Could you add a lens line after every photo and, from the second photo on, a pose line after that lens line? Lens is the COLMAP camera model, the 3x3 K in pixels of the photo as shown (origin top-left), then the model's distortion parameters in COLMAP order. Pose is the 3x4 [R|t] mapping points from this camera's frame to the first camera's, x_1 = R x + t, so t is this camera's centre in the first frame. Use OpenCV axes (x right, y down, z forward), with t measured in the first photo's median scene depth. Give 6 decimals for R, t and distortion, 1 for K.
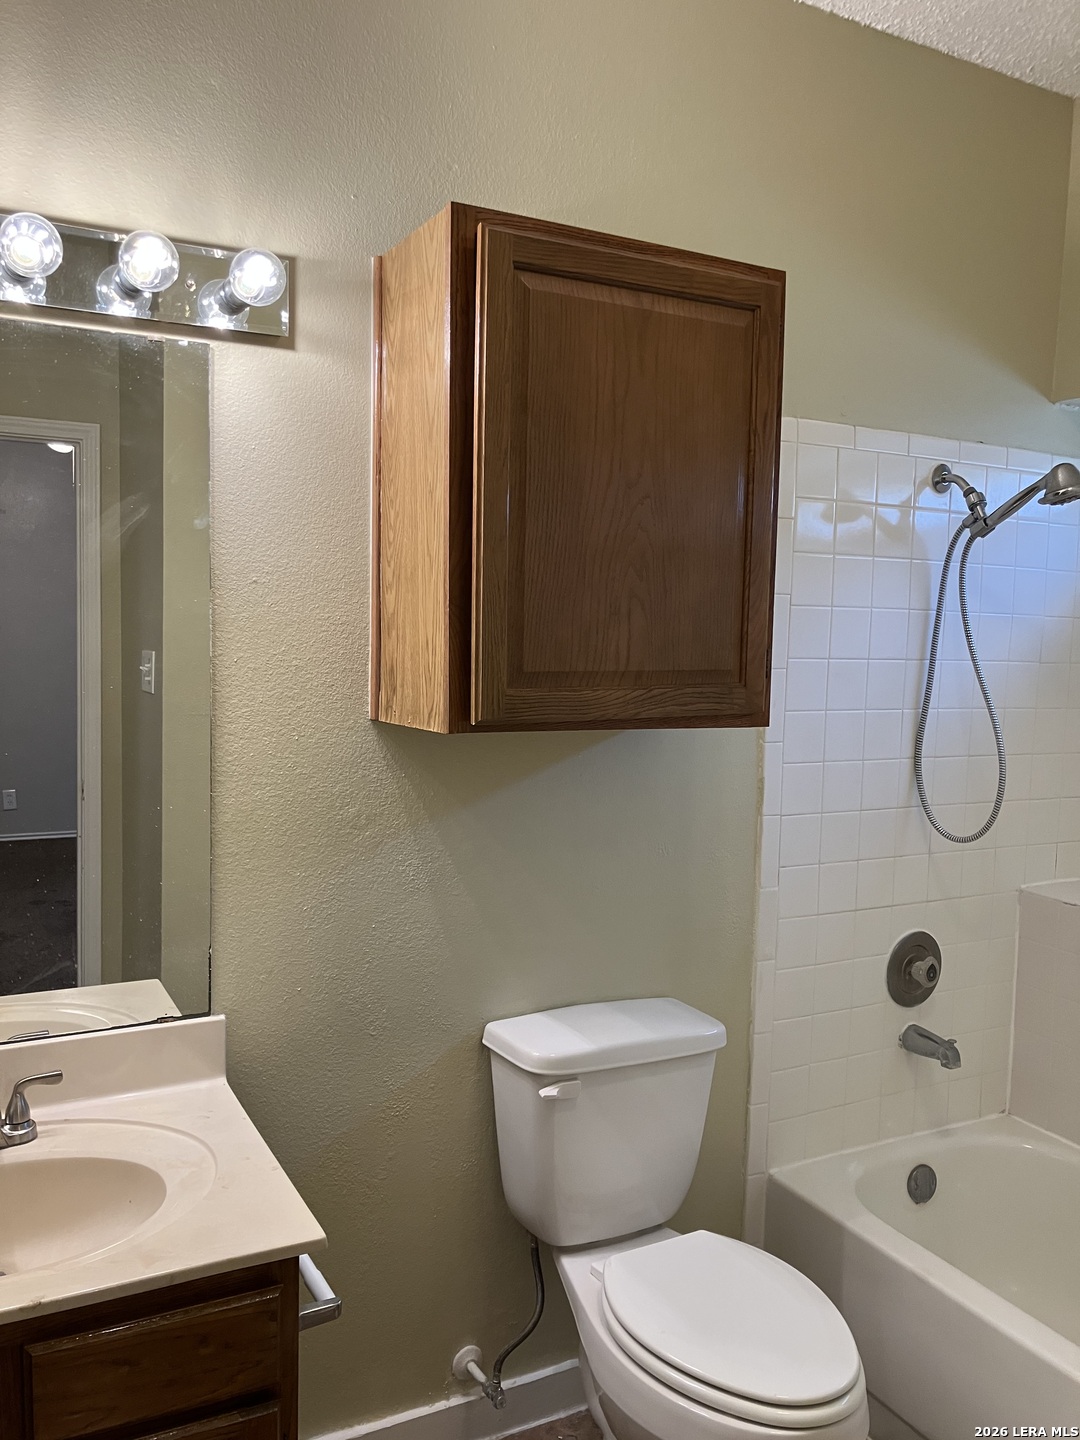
lens RADIAL K [[1190.3, 0, 537.9], [0, 1190.3, 723.1], [0, 0, 1]] dist [0.034984, -0.057745]
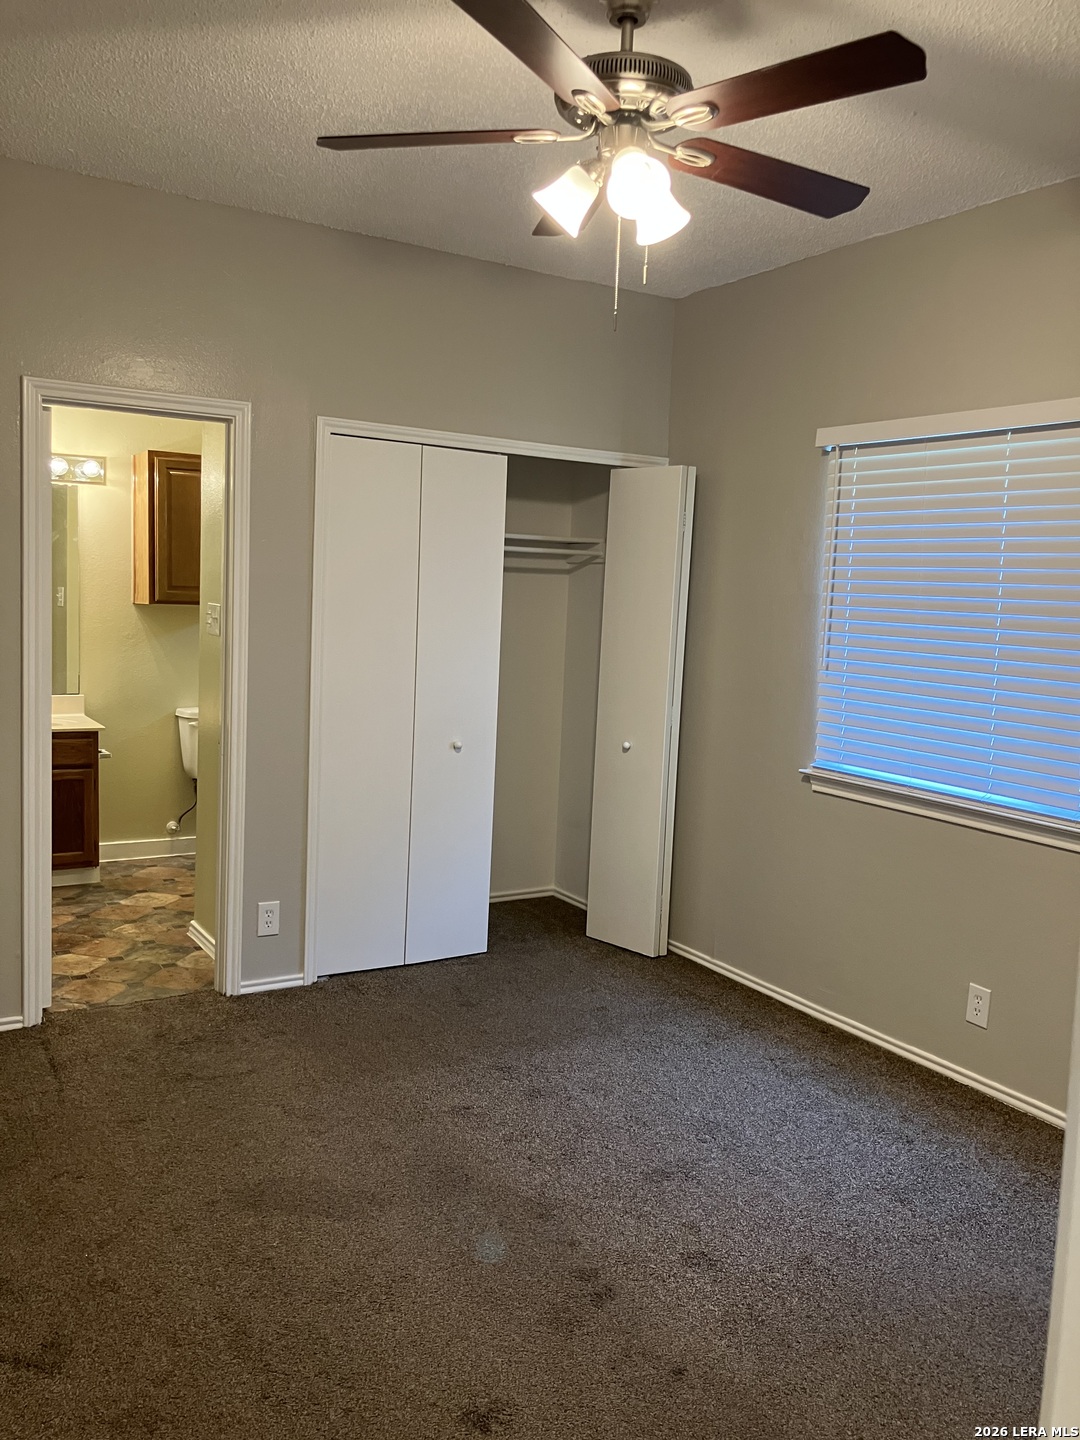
lens RADIAL K [[1190.3, 0, 540.6], [0, 1190.3, 715.5], [0, 0, 1]] dist [0.034984, -0.057745]
pose [[0.997998, 0.006382, 0.062929, 0.766431], [-0.007464, 0.999828, 0.016963, 0.243244], [-0.062810, -0.017399, 0.997874, -2.295919]]
